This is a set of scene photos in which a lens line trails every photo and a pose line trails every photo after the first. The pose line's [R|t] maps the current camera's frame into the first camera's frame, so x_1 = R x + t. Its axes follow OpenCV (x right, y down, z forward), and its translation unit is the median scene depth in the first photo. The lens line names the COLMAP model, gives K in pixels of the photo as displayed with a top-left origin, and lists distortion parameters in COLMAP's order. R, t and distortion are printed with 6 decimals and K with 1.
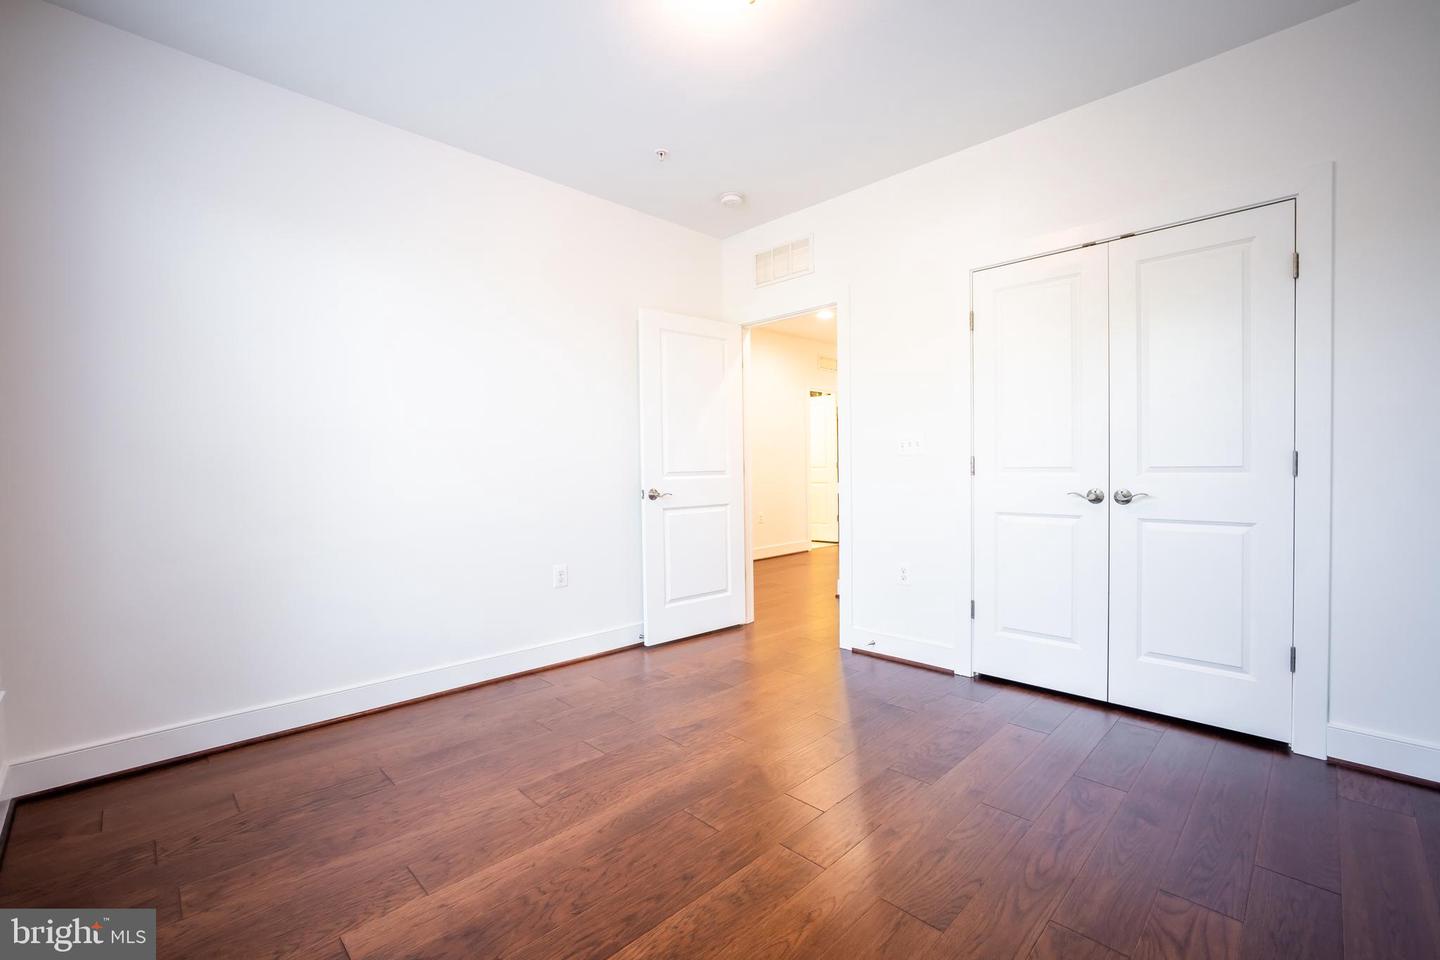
lens RADIAL K [[624.6, 0, 714.8], [0, 624.6, 481.7], [0, 0, 1]] dist [-0.033919, 0.010764]
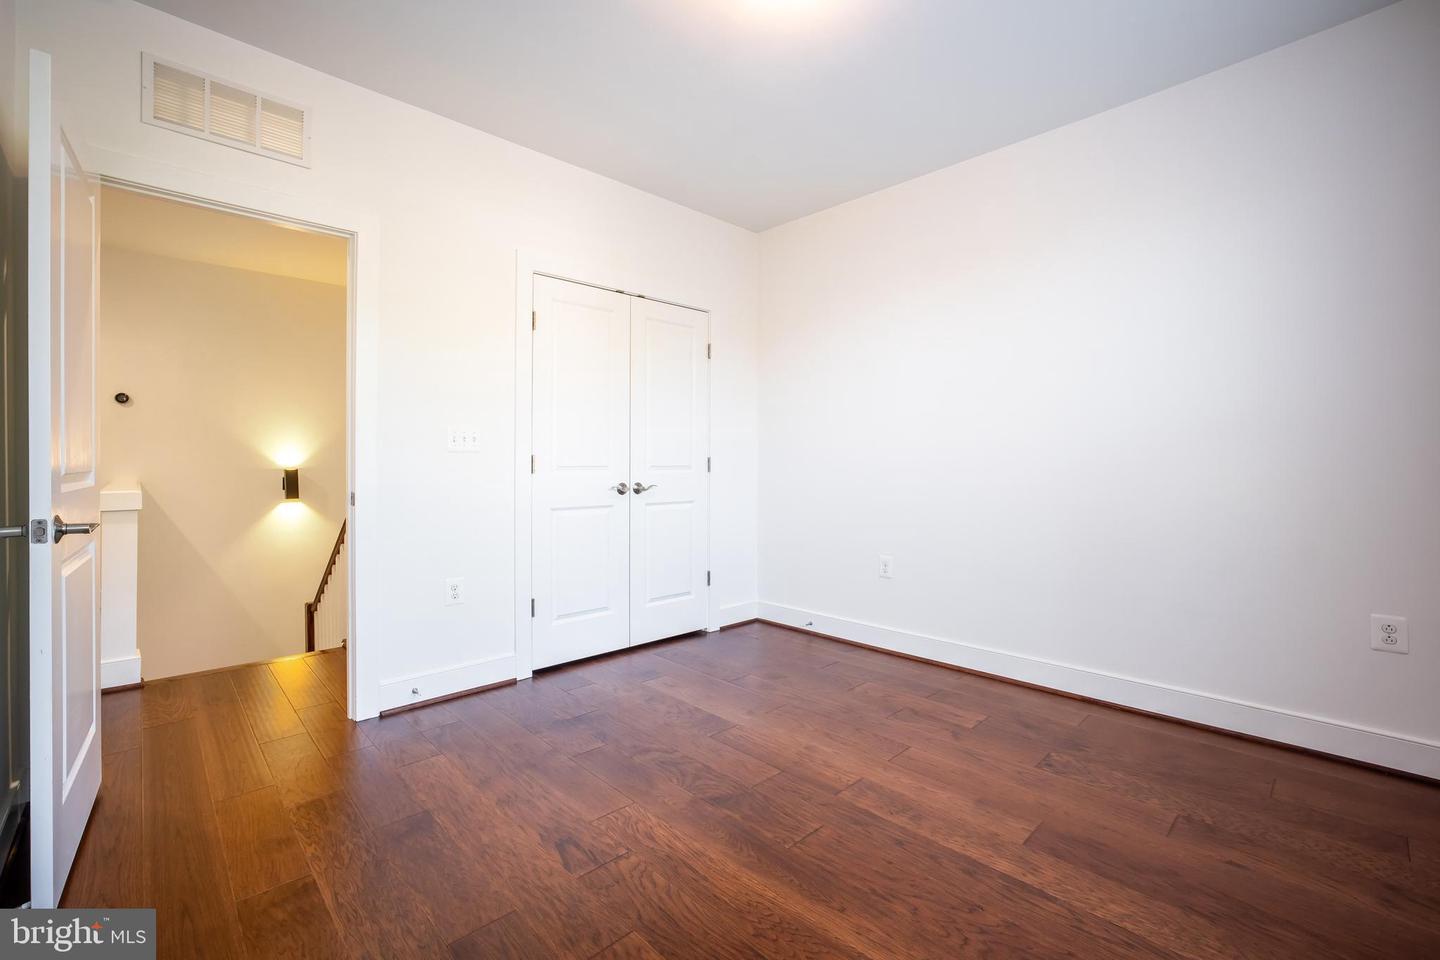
lens RADIAL K [[624.6, 0, 743.3], [0, 624.6, 464.9], [0, 0, 1]] dist [-0.033919, 0.010764]
pose [[-0.018871, 0.010878, 0.999763, -0.712124], [0.025653, 0.999617, -0.010392, -0.006502], [-0.999493, 0.025451, -0.019142, 0.811651]]
